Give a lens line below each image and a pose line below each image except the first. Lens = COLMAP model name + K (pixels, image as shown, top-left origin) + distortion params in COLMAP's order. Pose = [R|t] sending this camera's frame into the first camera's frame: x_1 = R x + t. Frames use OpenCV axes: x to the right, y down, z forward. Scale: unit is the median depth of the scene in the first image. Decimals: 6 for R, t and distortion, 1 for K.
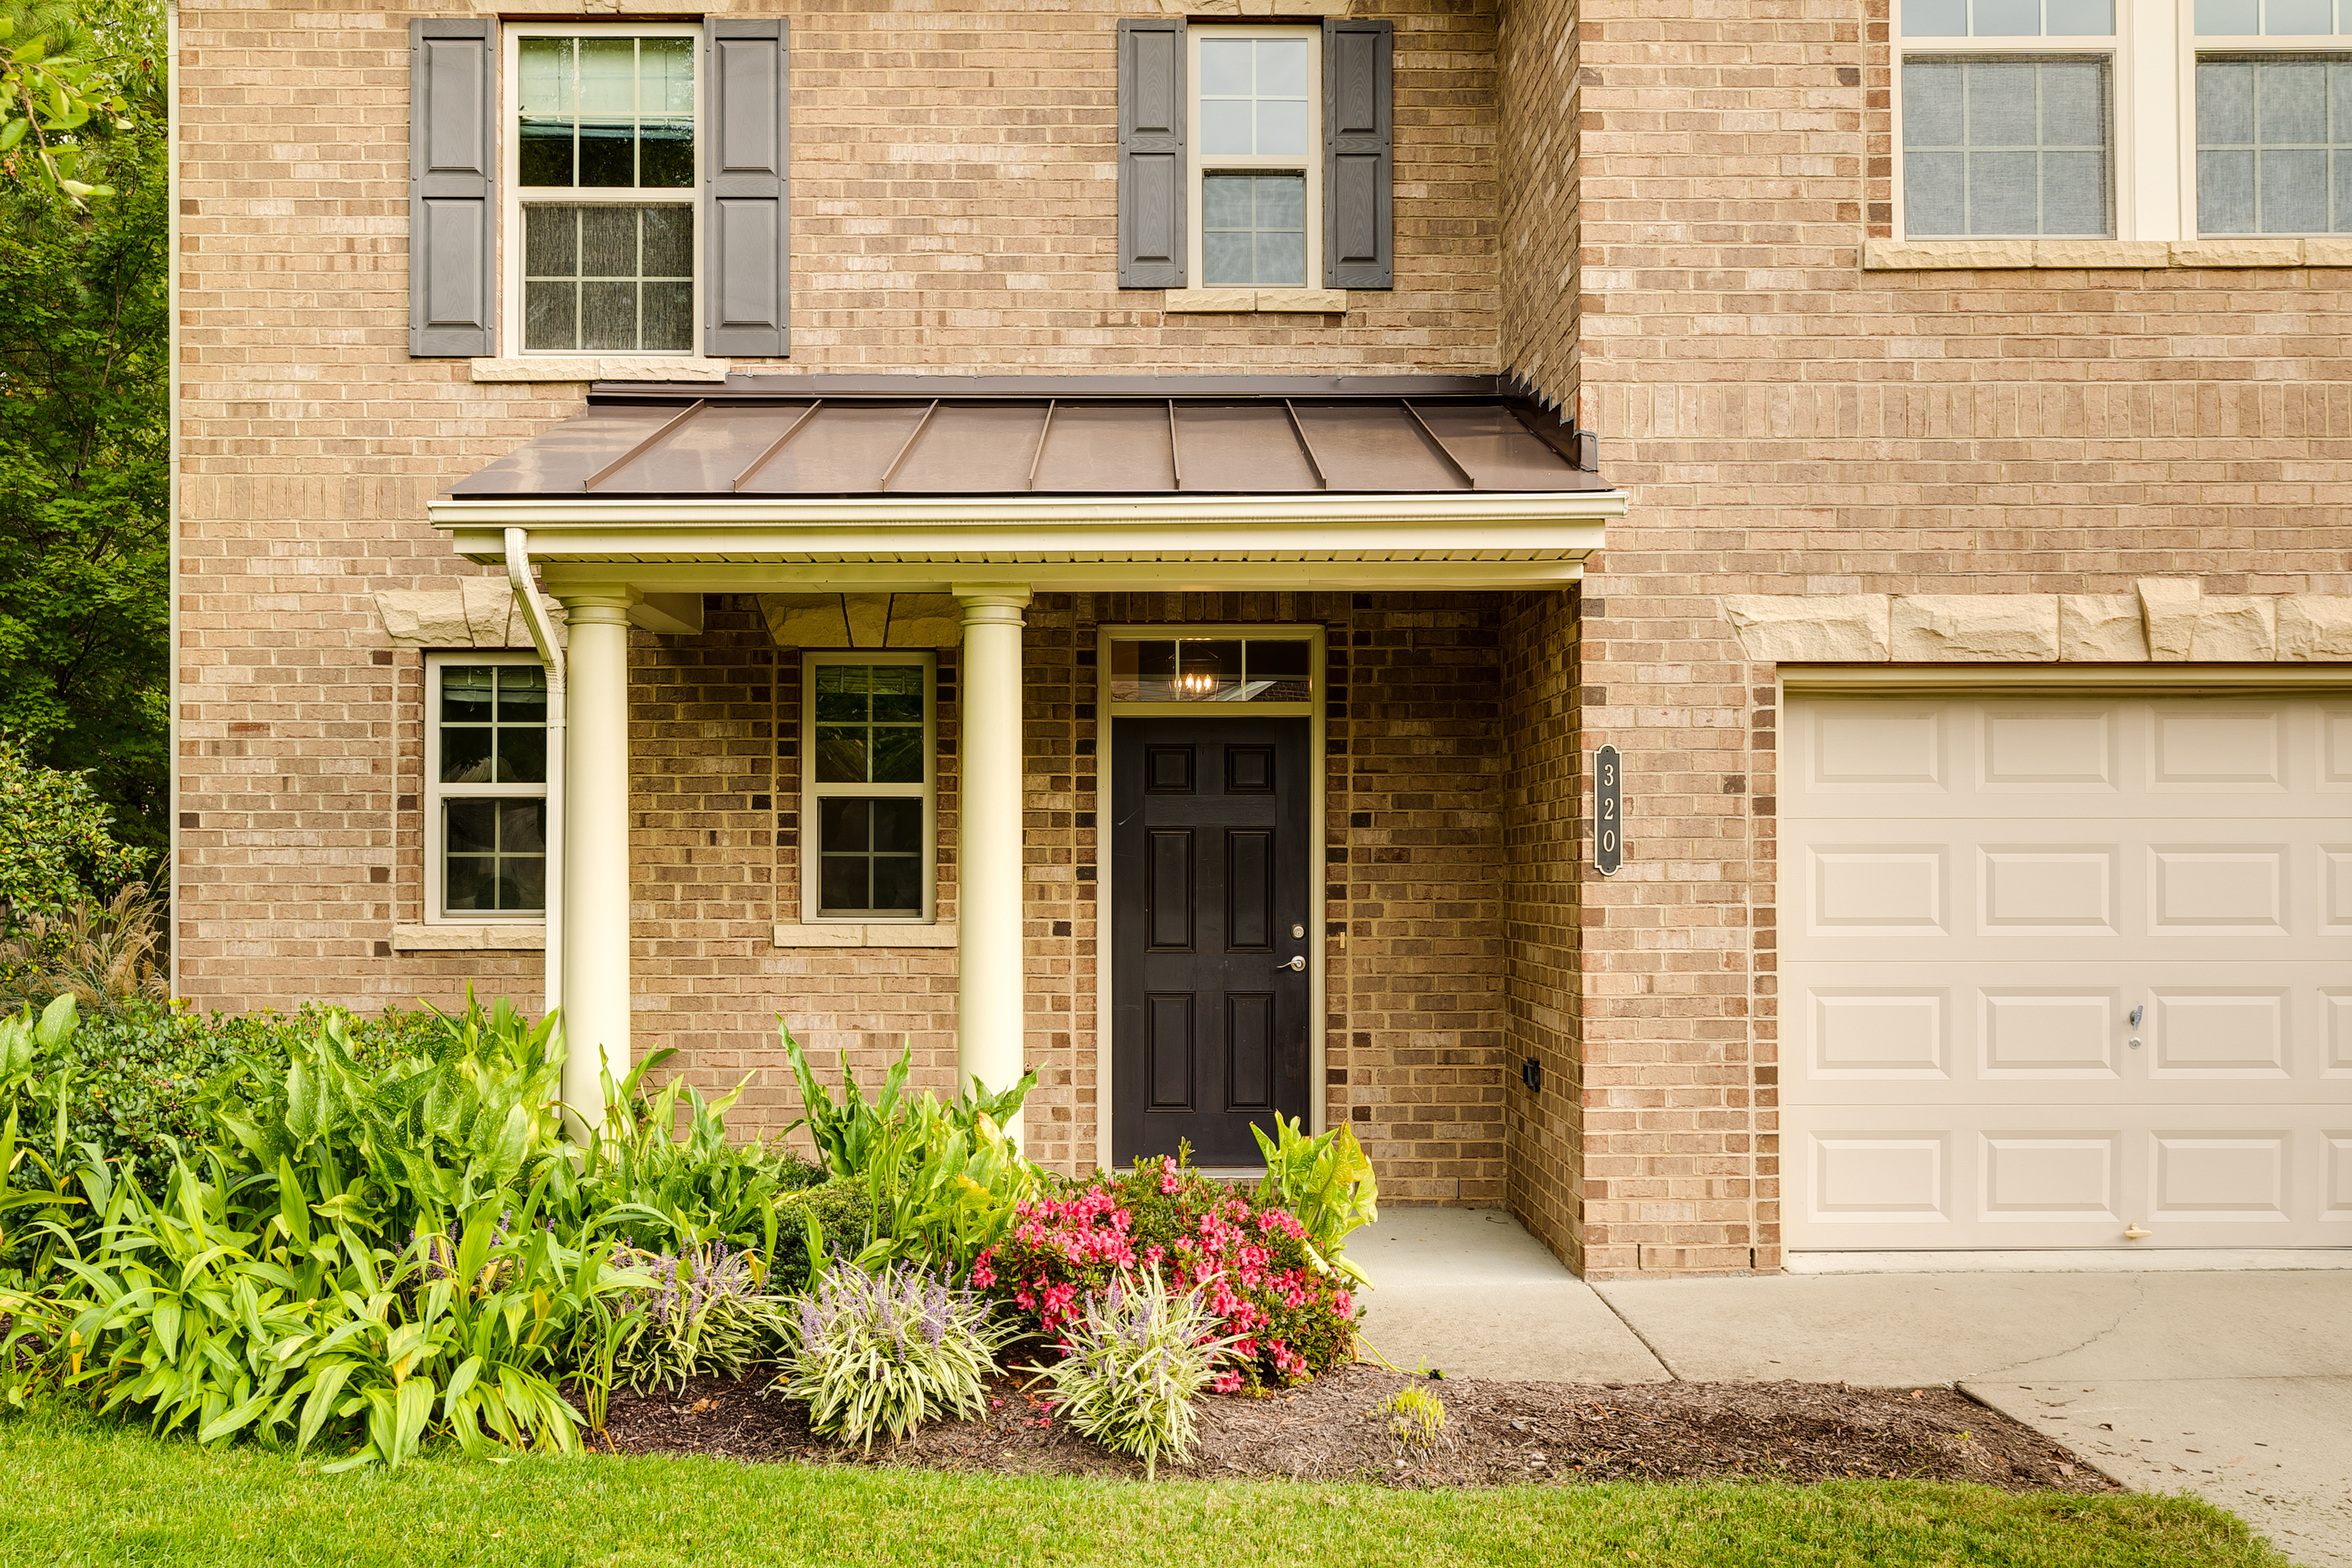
lens RADIAL K [[2299.5, 0, 1175.7], [0, 2299.5, 778.9], [0, 0, 1]] dist [0.005573, 0.000000]
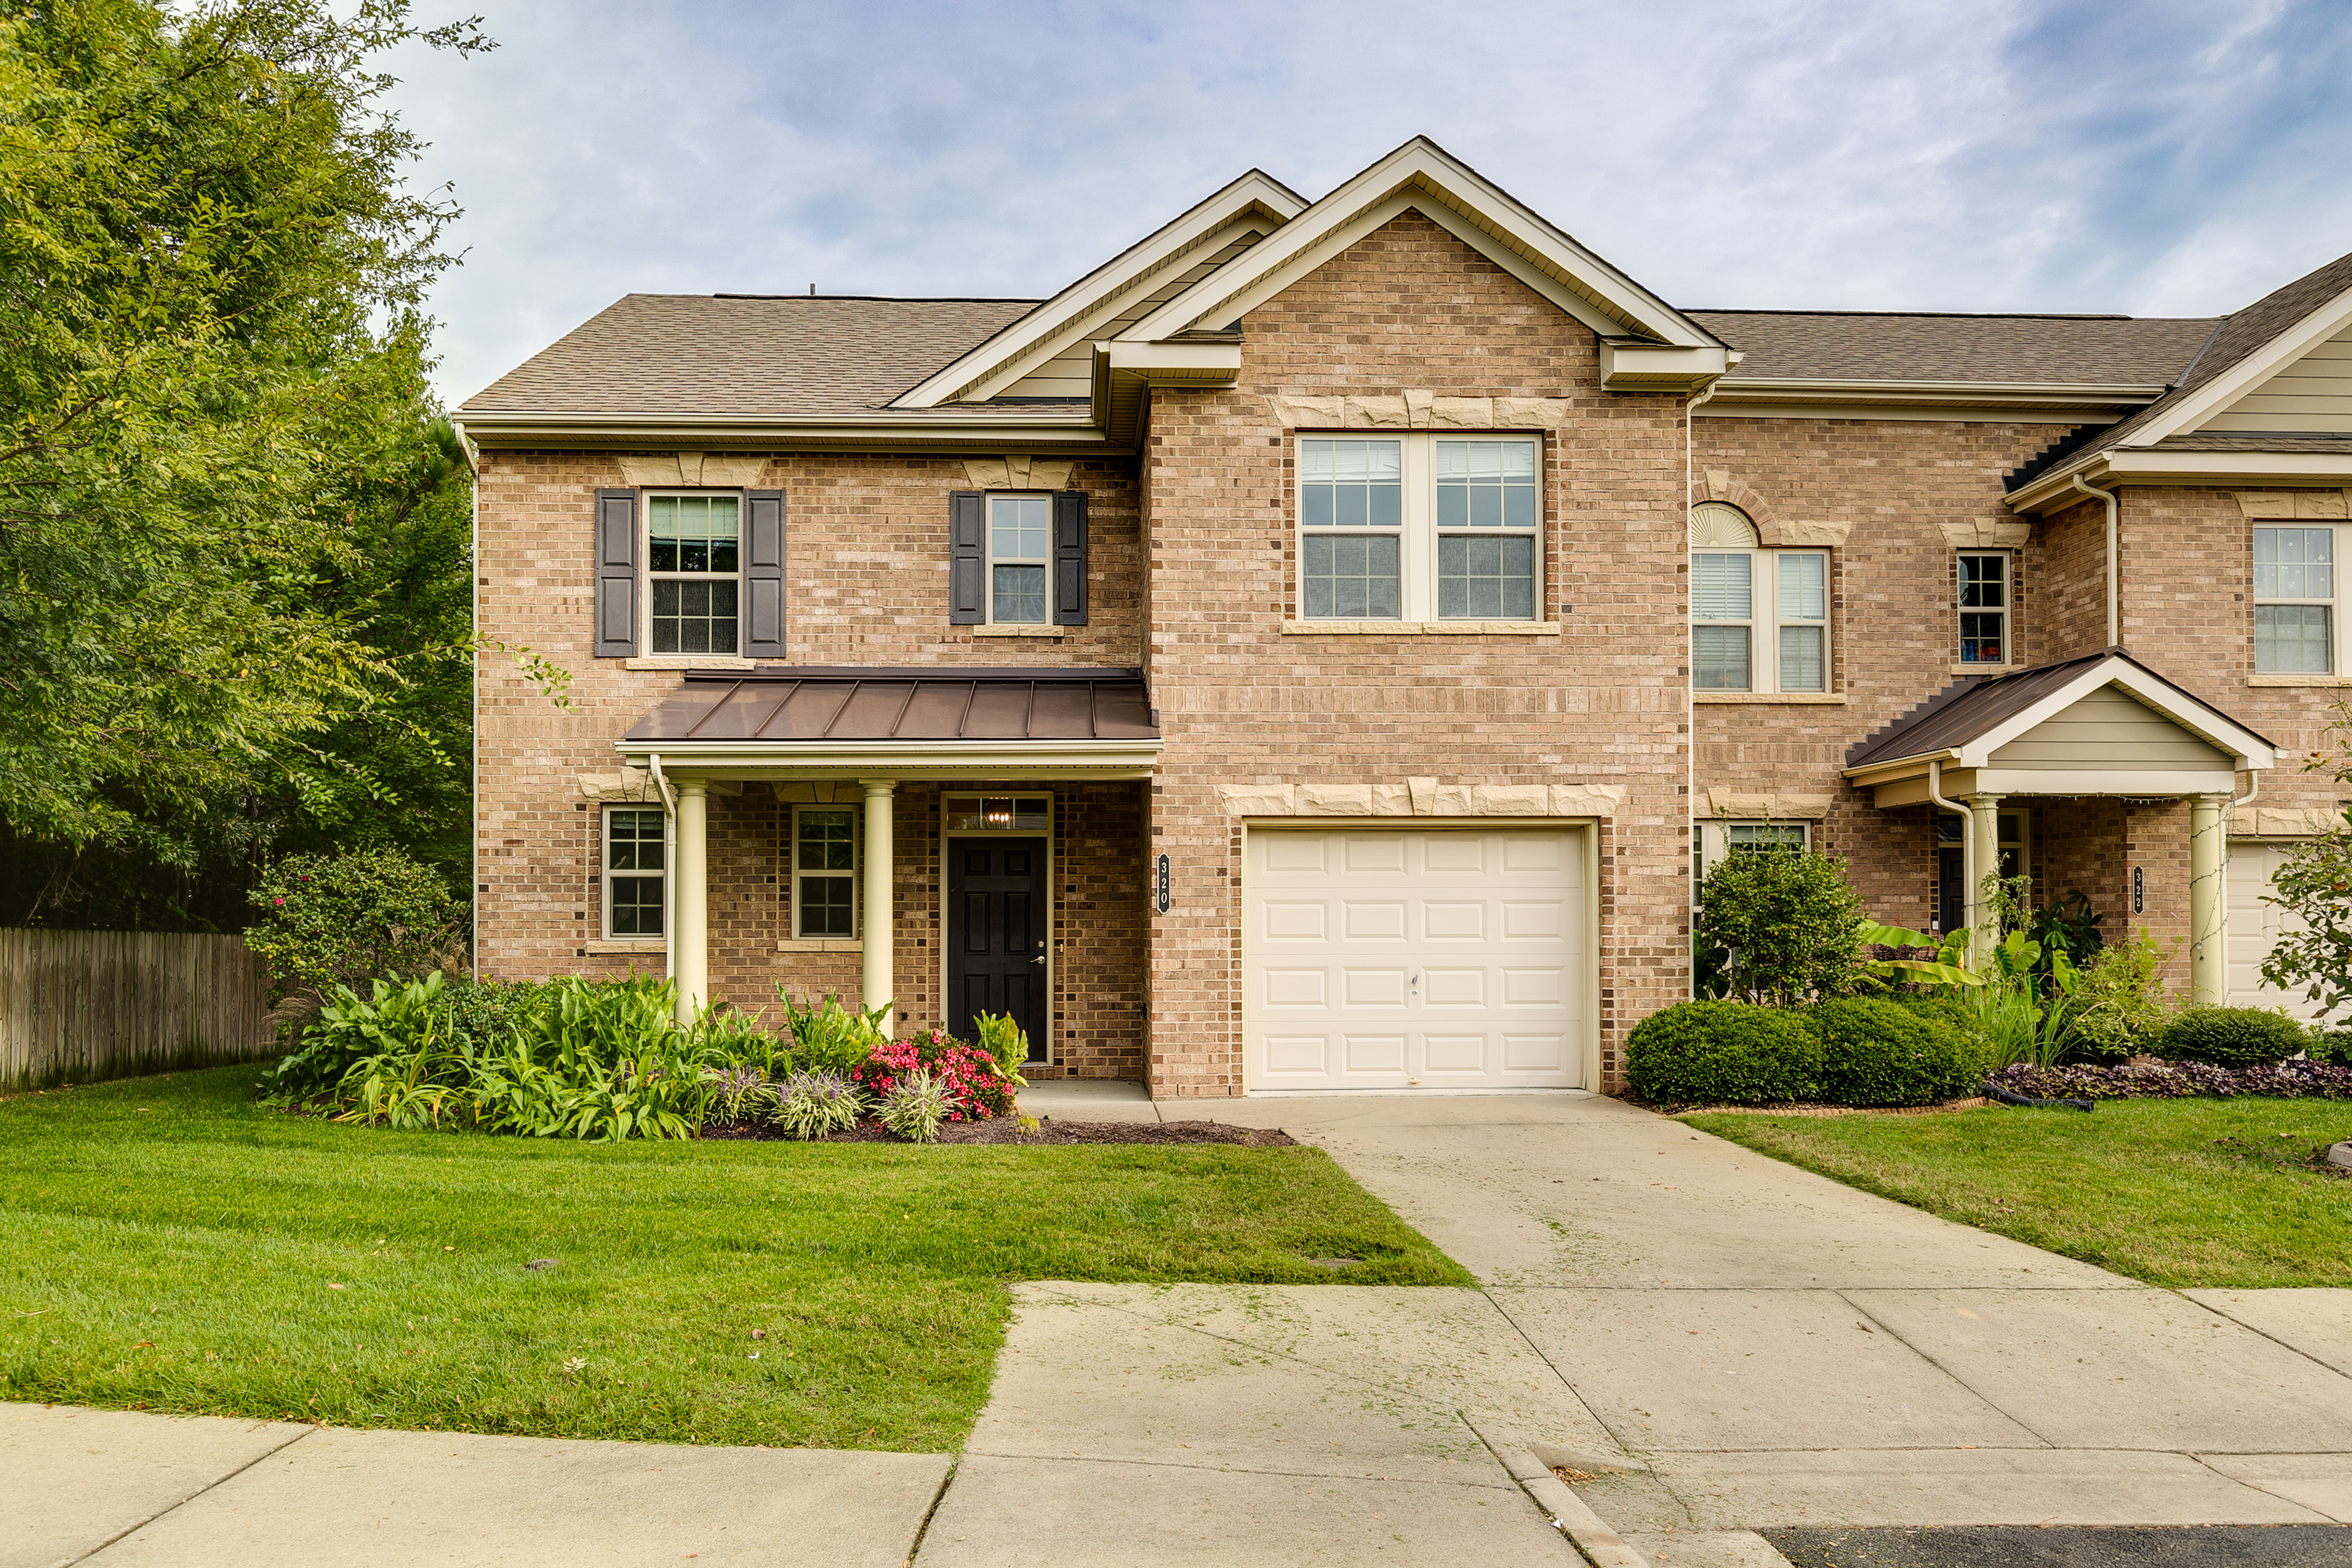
lens RADIAL K [[1675.9, 0, 1153.2], [0, 1675.9, 860.9], [0, 0, 1]] dist [-0.004362, 0.003432]
pose [[0.999349, 0.001215, 0.036049, 0.110695], [-0.001238, 0.999999, 0.000602, -0.008127], [-0.036048, -0.000646, 0.999350, -0.523362]]
